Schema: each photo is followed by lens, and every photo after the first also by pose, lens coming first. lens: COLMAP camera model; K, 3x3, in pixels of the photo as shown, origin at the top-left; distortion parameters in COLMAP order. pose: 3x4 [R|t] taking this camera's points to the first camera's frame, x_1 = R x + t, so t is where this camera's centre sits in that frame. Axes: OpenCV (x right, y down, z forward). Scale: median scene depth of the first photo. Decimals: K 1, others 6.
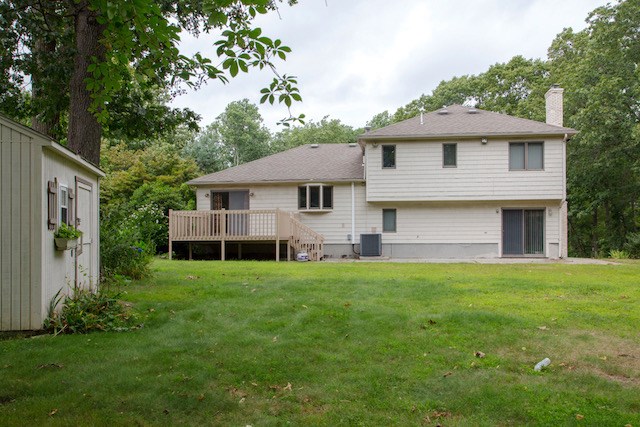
lens RADIAL K [[590.9, 0, 320.0], [0, 590.9, 213.5], [0, 0, 1]] dist [0.000563, 0.002340]
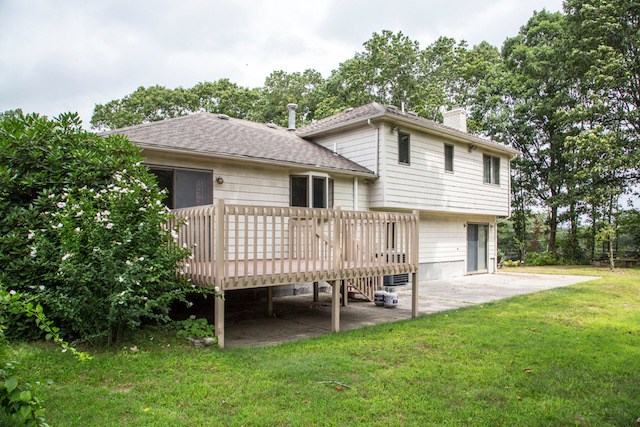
lens RADIAL K [[470.6, 0, 316.4], [0, 470.6, 201.7], [0, 0, 1]] dist [-0.134454, 0.054796]
pose [[0.626971, 0.067007, 0.776155, -0.408029], [-0.023881, 0.997479, -0.066823, 0.012849], [-0.778676, 0.023360, 0.626991, 0.719380]]
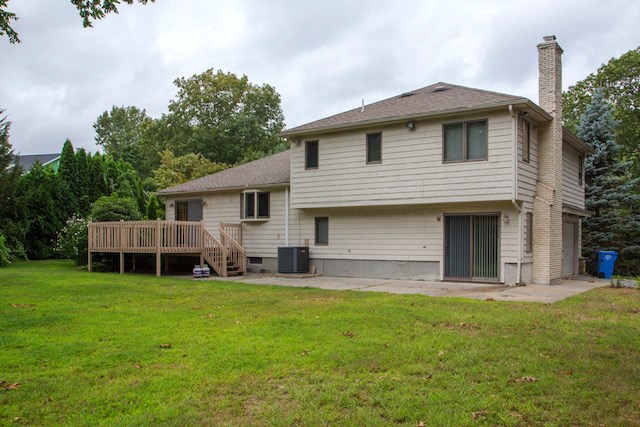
lens RADIAL K [[550.1, 0, 320.0], [0, 550.1, 213.5], [0, 0, 1]] dist [0.081872, 0.000085]
pose [[0.900860, -0.015293, -0.433840, 0.465124], [0.006438, 0.999740, -0.021873, 0.004223], [0.434062, 0.016911, 0.900724, 0.304134]]
